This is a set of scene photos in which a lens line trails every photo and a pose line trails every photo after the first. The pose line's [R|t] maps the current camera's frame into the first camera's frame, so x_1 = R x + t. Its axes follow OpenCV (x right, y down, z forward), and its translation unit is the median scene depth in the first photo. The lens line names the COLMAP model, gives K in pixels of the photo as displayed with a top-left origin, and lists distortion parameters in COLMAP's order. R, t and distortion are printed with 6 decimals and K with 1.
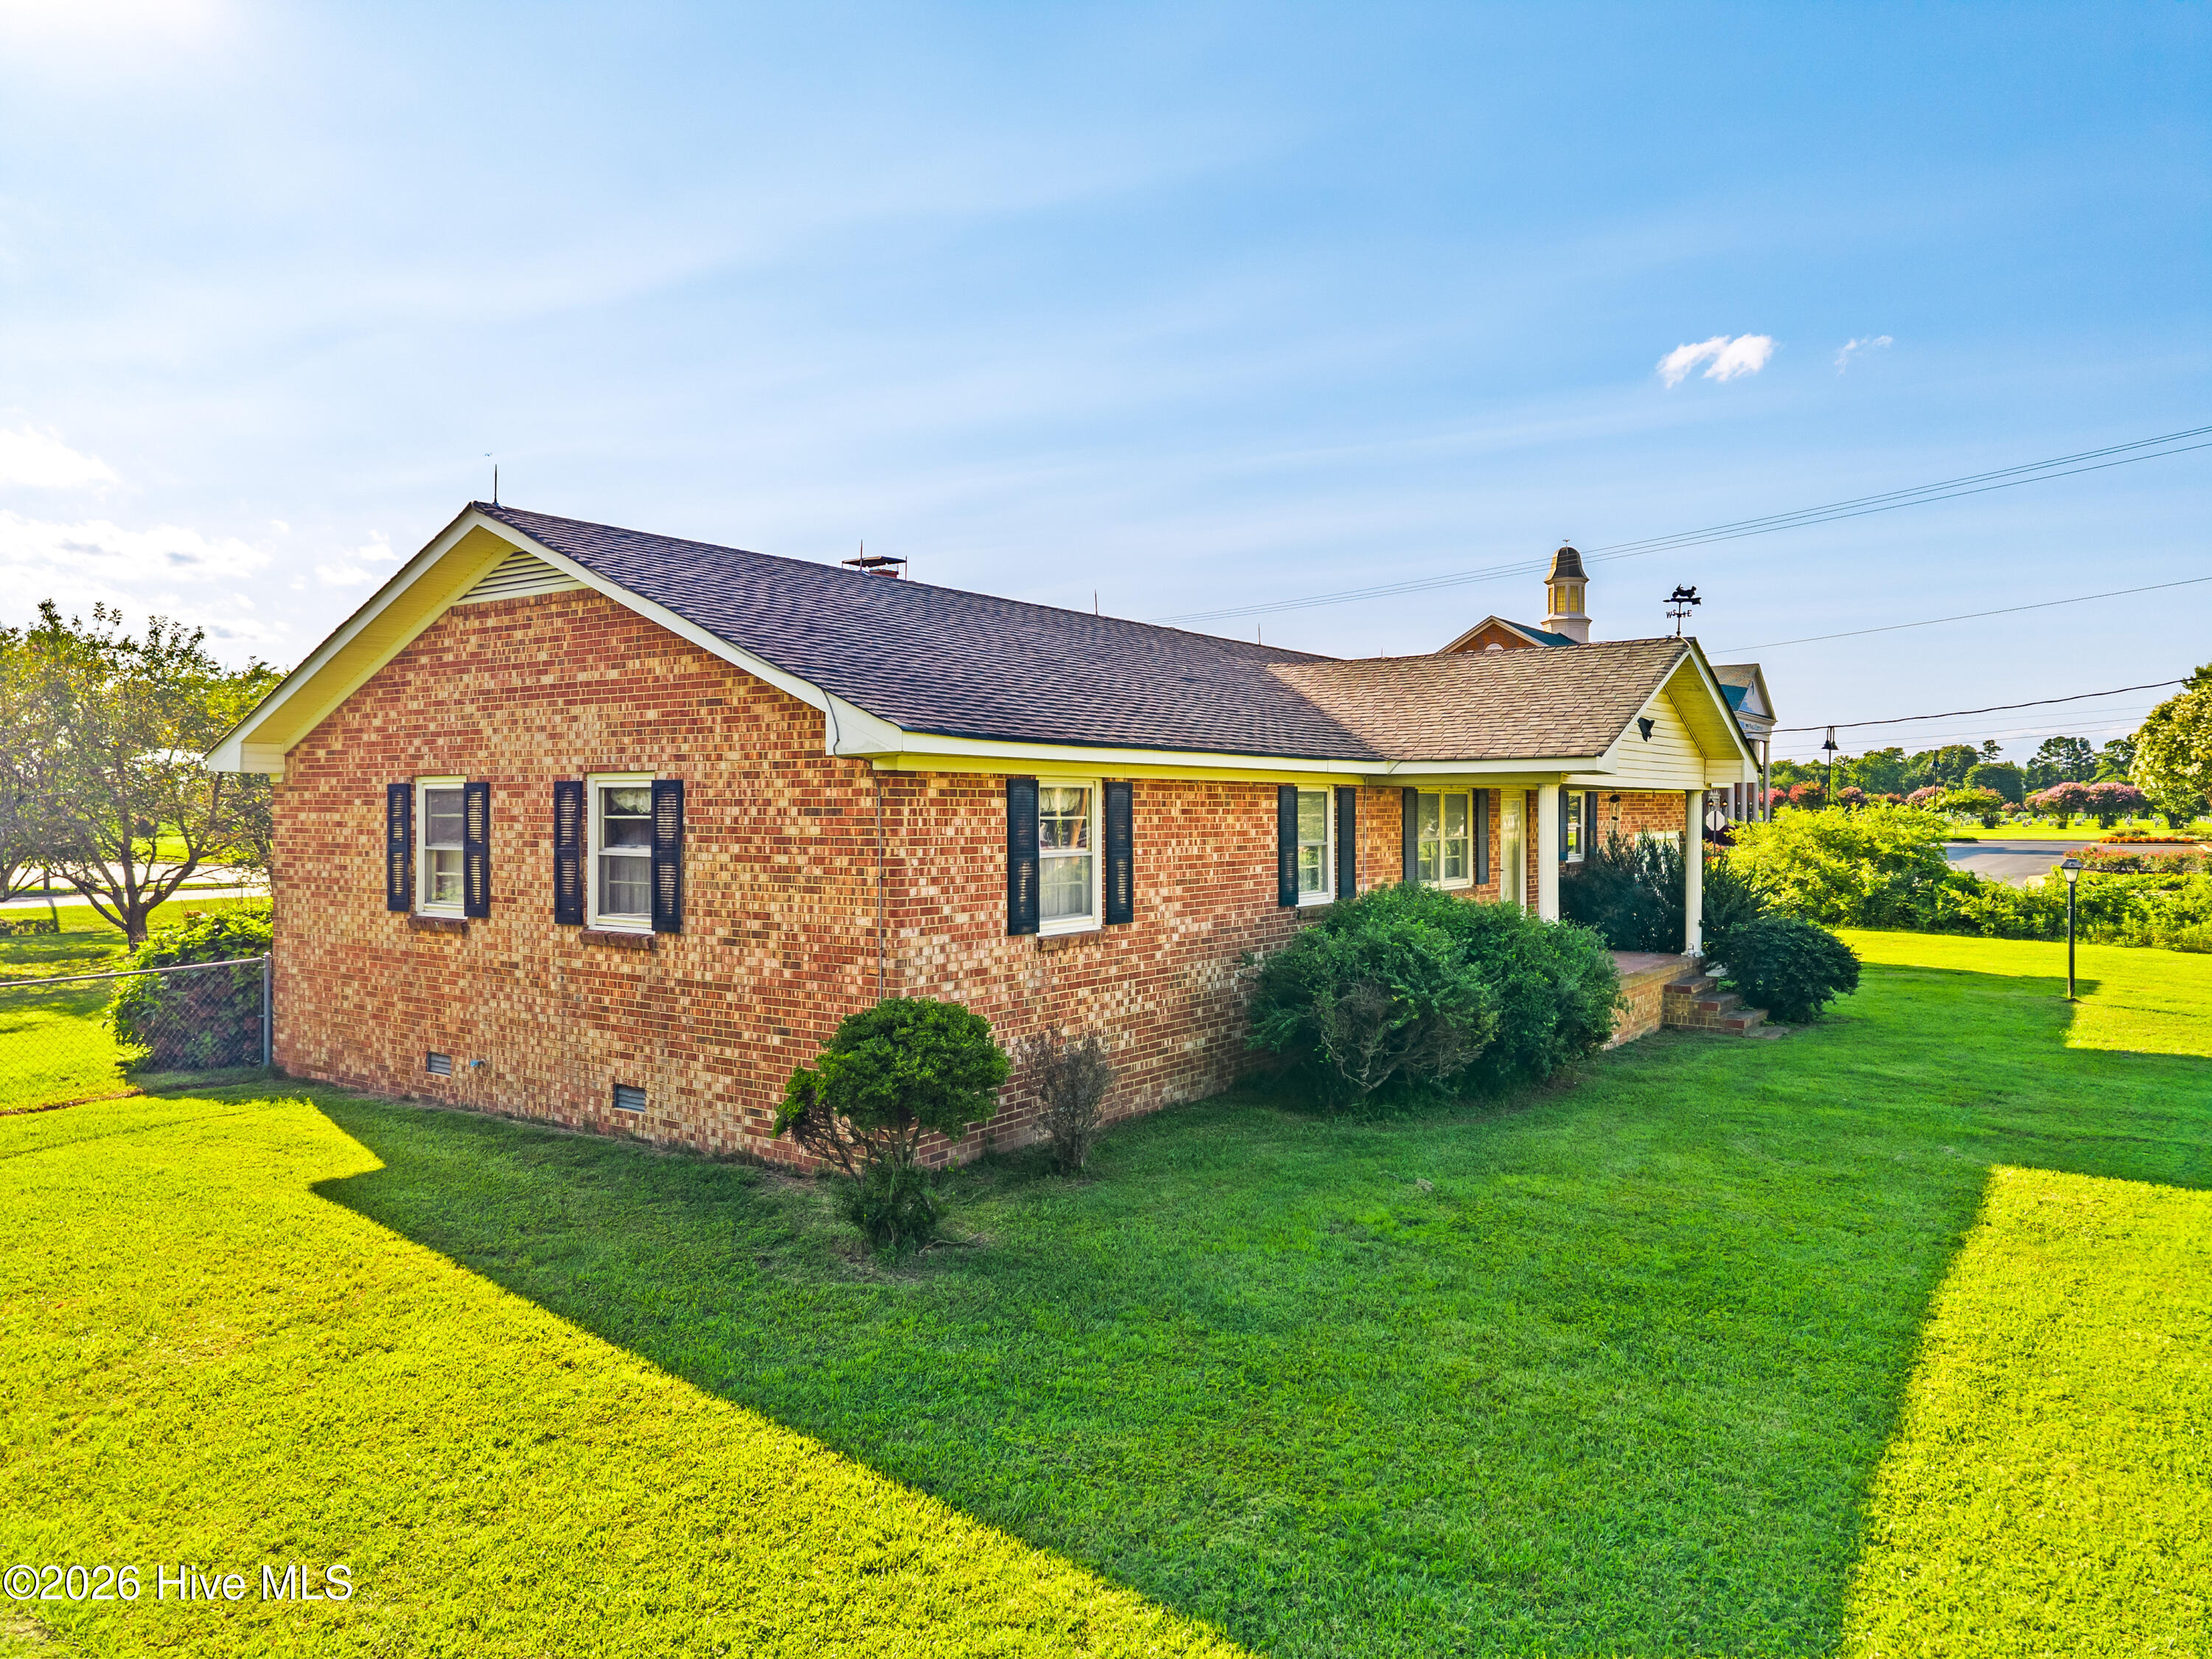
lens RADIAL K [[1497.3, 0, 1106.0], [0, 1497.3, 829.5], [0, 0, 1]] dist [0.057245, -0.064920]
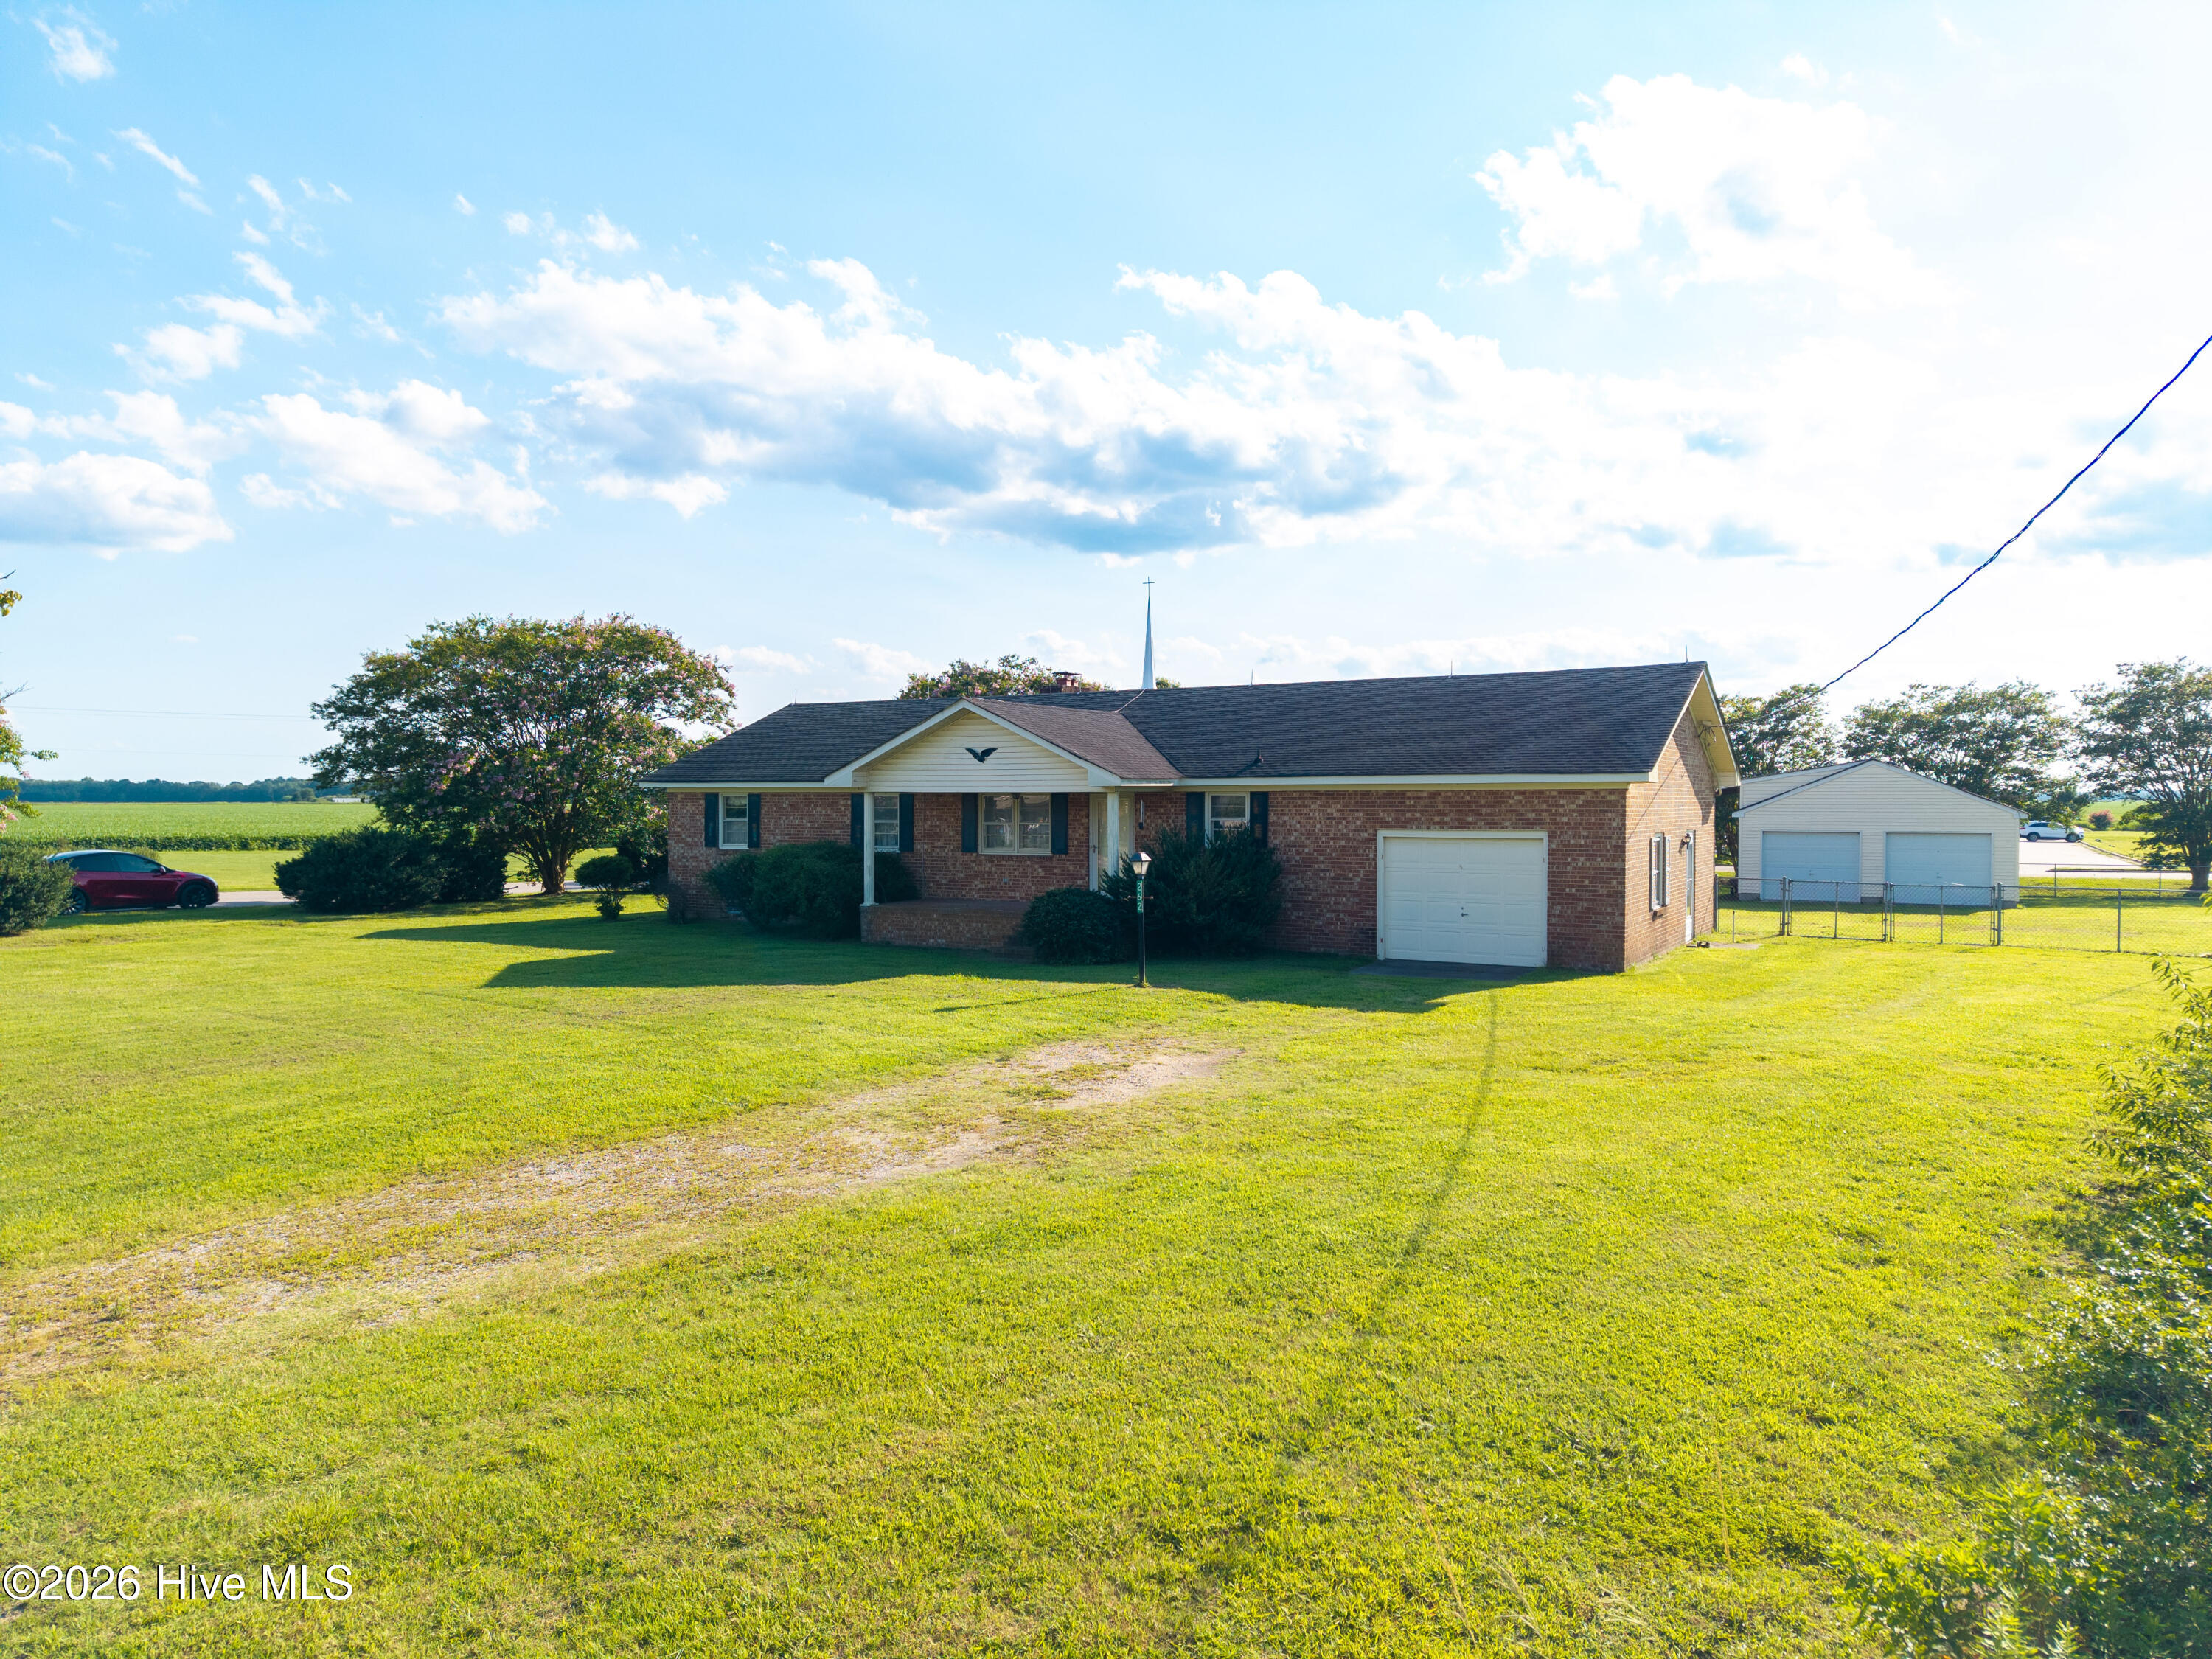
lens RADIAL K [[1441.2, 0, 1097.6], [0, 1441.2, 800.5], [0, 0, 1]] dist [0.064948, -0.085755]
pose [[0.091101, 0.004151, -0.995833, 2.692791], [-0.012873, 0.999913, 0.002990, -0.036554], [0.995758, 0.012547, 0.091147, 1.418947]]
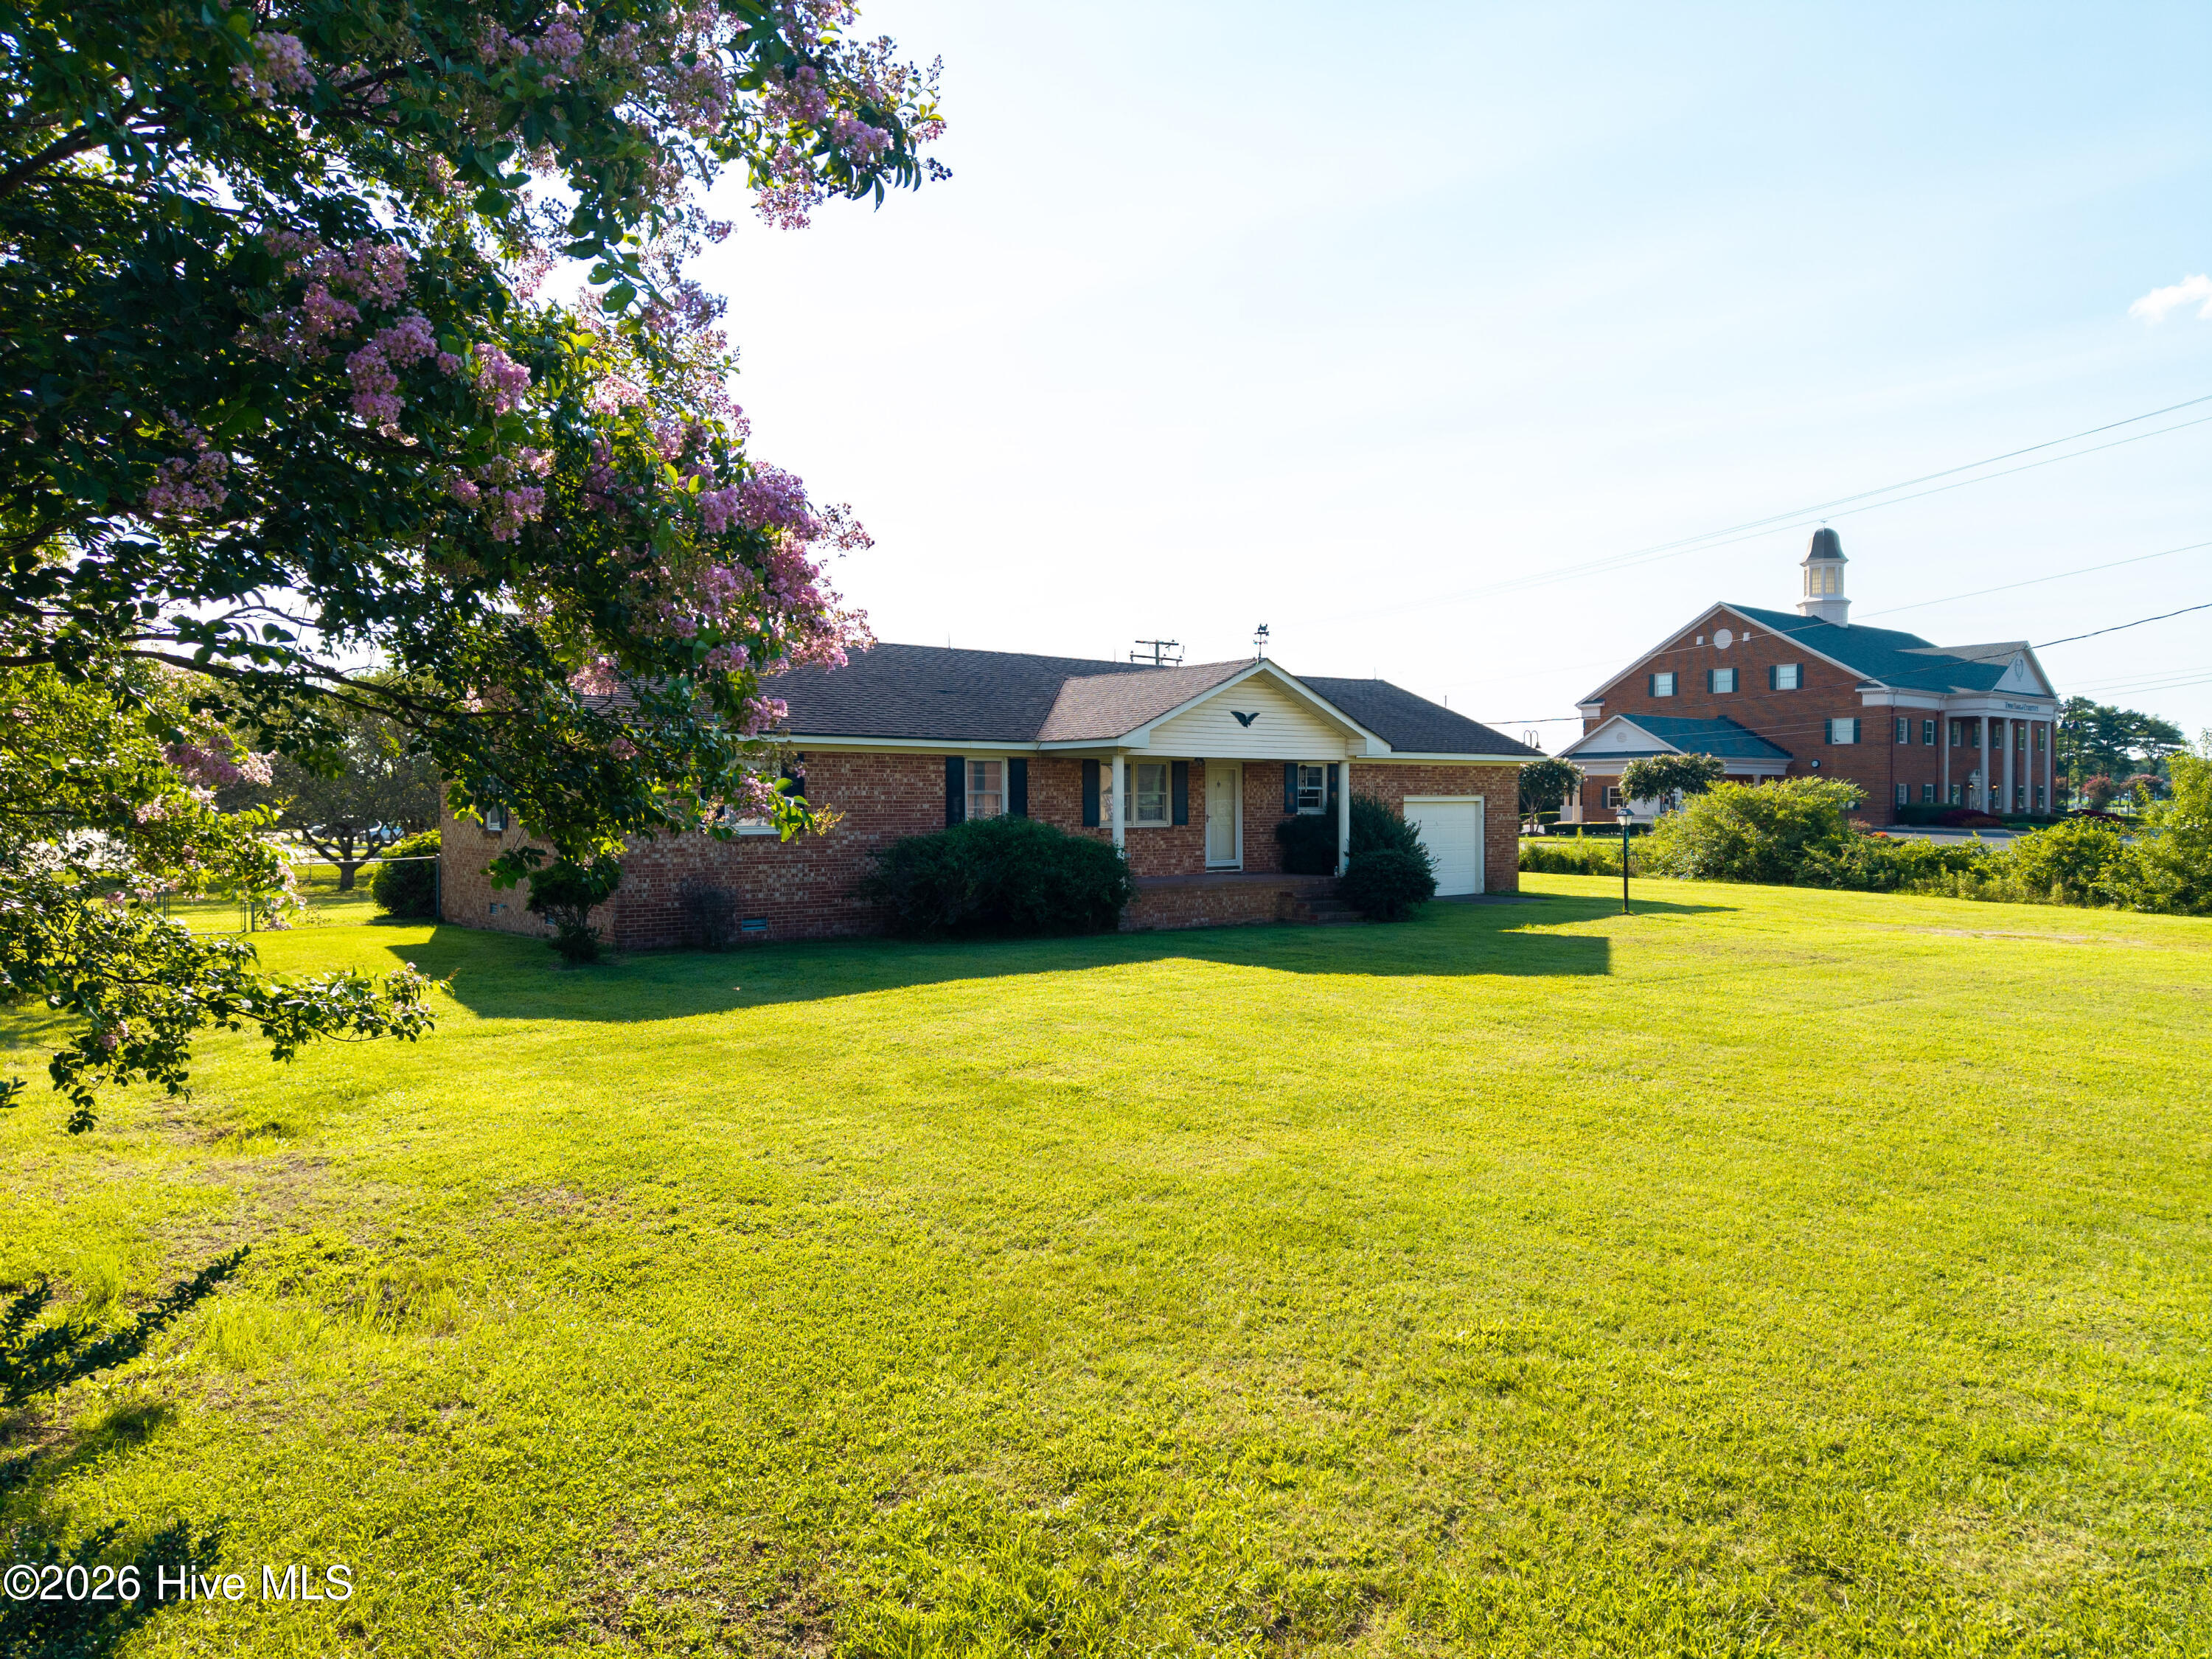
lens RADIAL K [[1497.3, 0, 1106.0], [0, 1497.3, 829.5], [0, 0, 1]] dist [0.057245, -0.064920]
pose [[0.966406, 0.004512, -0.256982, 0.873644], [-0.003074, 0.999977, 0.005997, 0.050285], [0.257003, -0.005005, 0.966398, -0.688496]]
